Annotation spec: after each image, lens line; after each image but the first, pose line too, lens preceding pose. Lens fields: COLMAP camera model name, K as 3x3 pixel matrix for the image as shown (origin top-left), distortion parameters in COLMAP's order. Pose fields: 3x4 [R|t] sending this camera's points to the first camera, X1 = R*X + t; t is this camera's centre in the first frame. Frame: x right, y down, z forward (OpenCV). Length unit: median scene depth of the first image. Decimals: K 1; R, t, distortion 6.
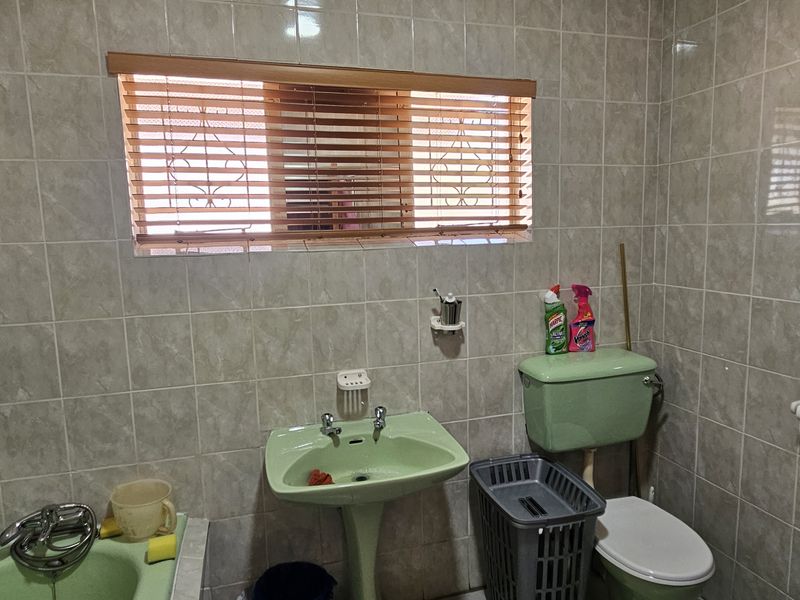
lens RADIAL K [[537.7, 0, 401.0], [0, 537.7, 300.0], [0, 0, 1]] dist [0.001242, 0.003214]
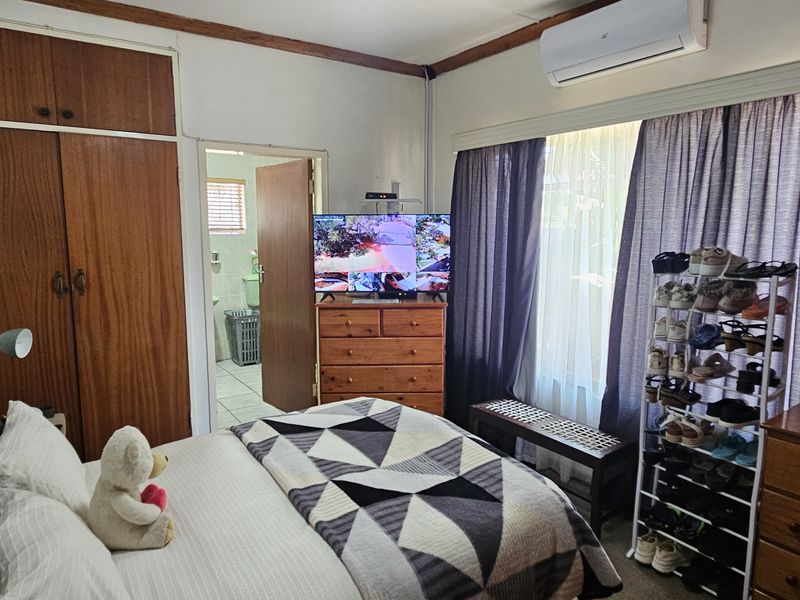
lens RADIAL K [[537.7, 0, 399.1], [0, 537.7, 302.2], [0, 0, 1]] dist [0.001242, 0.003214]
pose [[0.953229, -0.011702, 0.302023, 0.148456], [0.009201, 0.999911, 0.009704, 0.237663], [-0.302109, -0.006471, 0.953251, -2.007890]]
